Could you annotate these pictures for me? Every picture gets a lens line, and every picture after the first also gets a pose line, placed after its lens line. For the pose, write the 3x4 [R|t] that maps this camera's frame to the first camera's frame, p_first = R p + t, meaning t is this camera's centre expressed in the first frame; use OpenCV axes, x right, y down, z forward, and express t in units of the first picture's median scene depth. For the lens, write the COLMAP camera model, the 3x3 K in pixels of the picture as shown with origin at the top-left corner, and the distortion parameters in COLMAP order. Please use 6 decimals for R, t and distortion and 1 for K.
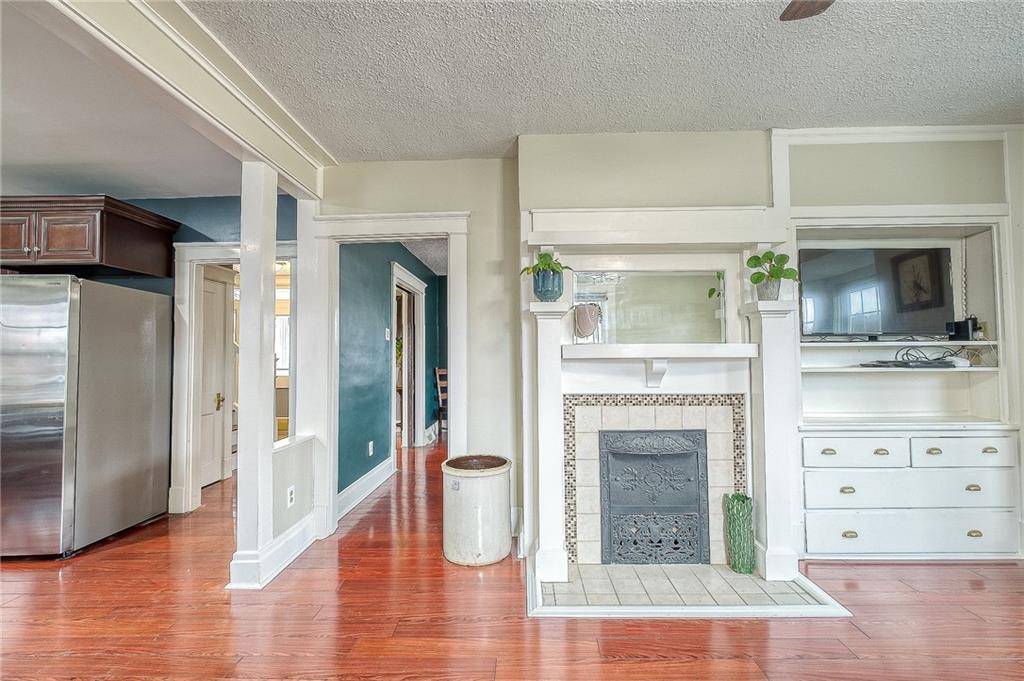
lens RADIAL K [[444.3, 0, 517.0], [0, 444.3, 339.0], [0, 0, 1]] dist [0.000554, -0.000206]
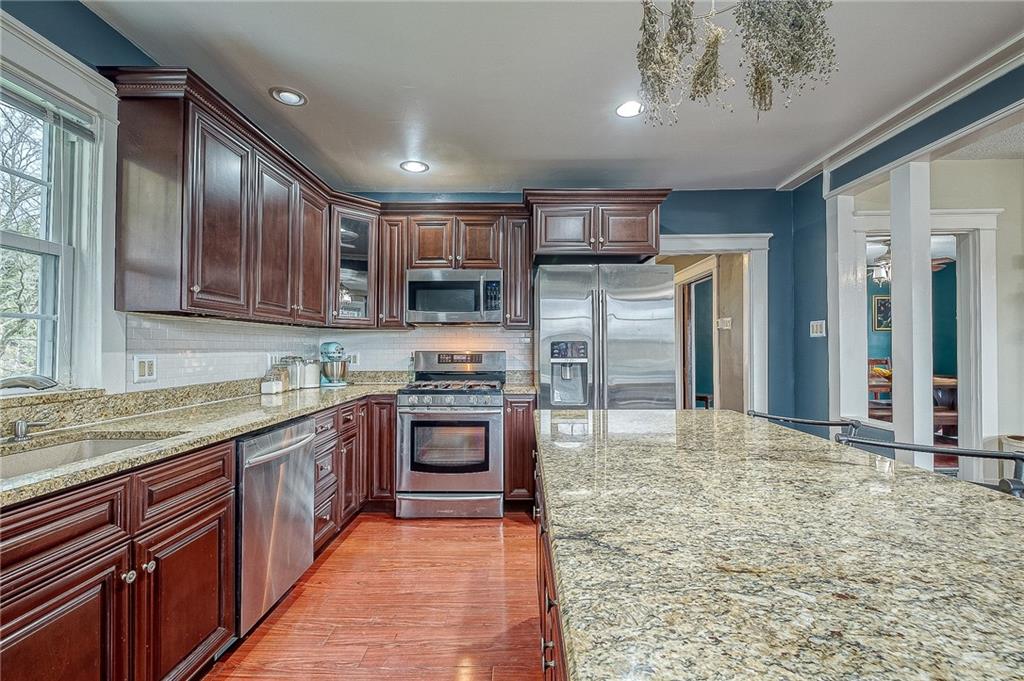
lens RADIAL K [[444.3, 0, 517.0], [0, 444.3, 339.0], [0, 0, 1]] dist [0.000554, -0.000206]
pose [[0.999881, 0.008724, 0.012713, -1.265731], [-0.008976, 0.999762, 0.019871, 0.015357], [-0.012537, -0.019983, 0.999722, -0.062031]]
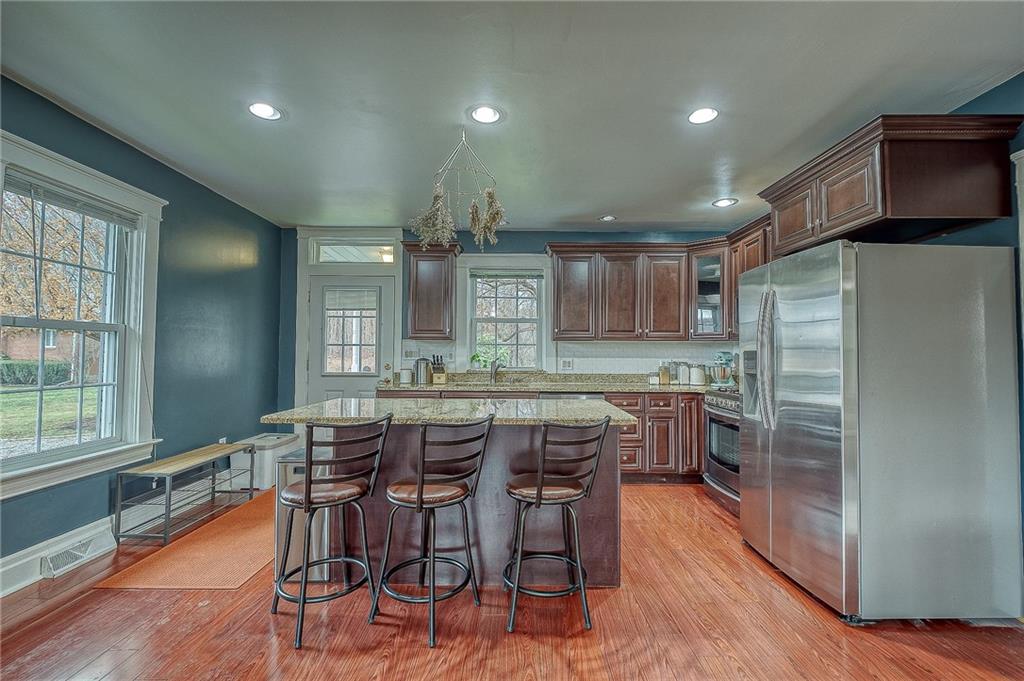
lens RADIAL K [[444.3, 0, 517.0], [0, 444.3, 339.0], [0, 0, 1]] dist [0.000554, -0.000206]
pose [[0.017931, -0.024679, -0.999535, -0.251681], [0.031035, 0.999227, -0.024114, 0.021757], [0.999357, -0.030589, 0.018683, 0.403327]]
